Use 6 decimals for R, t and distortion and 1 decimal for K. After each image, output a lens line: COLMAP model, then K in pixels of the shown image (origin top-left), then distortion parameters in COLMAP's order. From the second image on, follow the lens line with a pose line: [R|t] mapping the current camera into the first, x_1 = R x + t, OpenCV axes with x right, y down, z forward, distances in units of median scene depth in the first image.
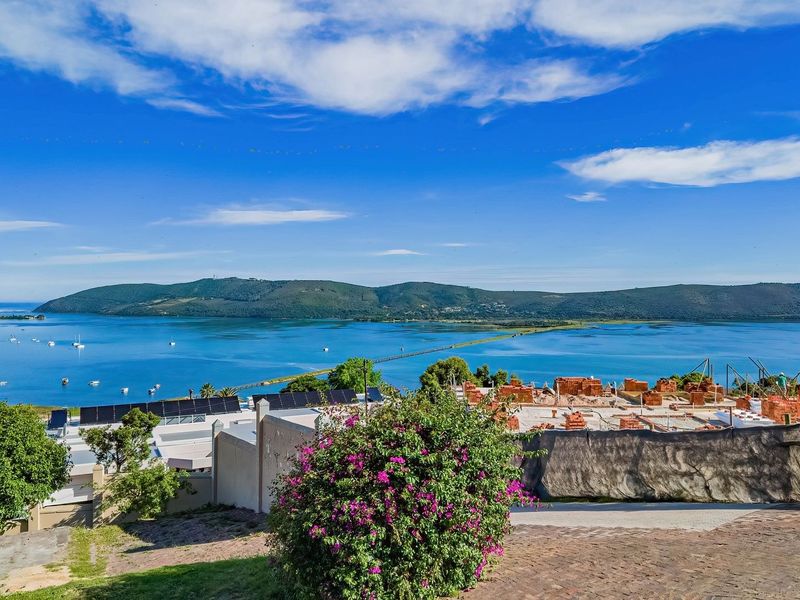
lens RADIAL K [[618.6, 0, 399.4], [0, 618.6, 294.5], [0, 0, 1]] dist [0.094979, -0.130352]
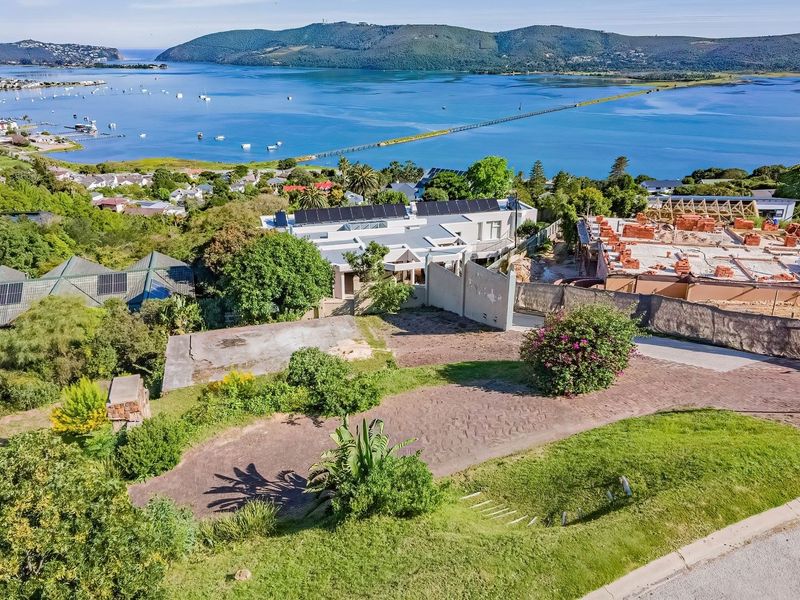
lens RADIAL K [[618.6, 0, 400.0], [0, 618.6, 302.6], [0, 0, 1]] dist [0.094979, -0.130352]
pose [[0.984405, 0.066668, -0.162796, -0.033182], [0.001253, 0.922728, 0.385449, -0.082852], [0.175914, -0.379642, 0.908255, -0.130317]]
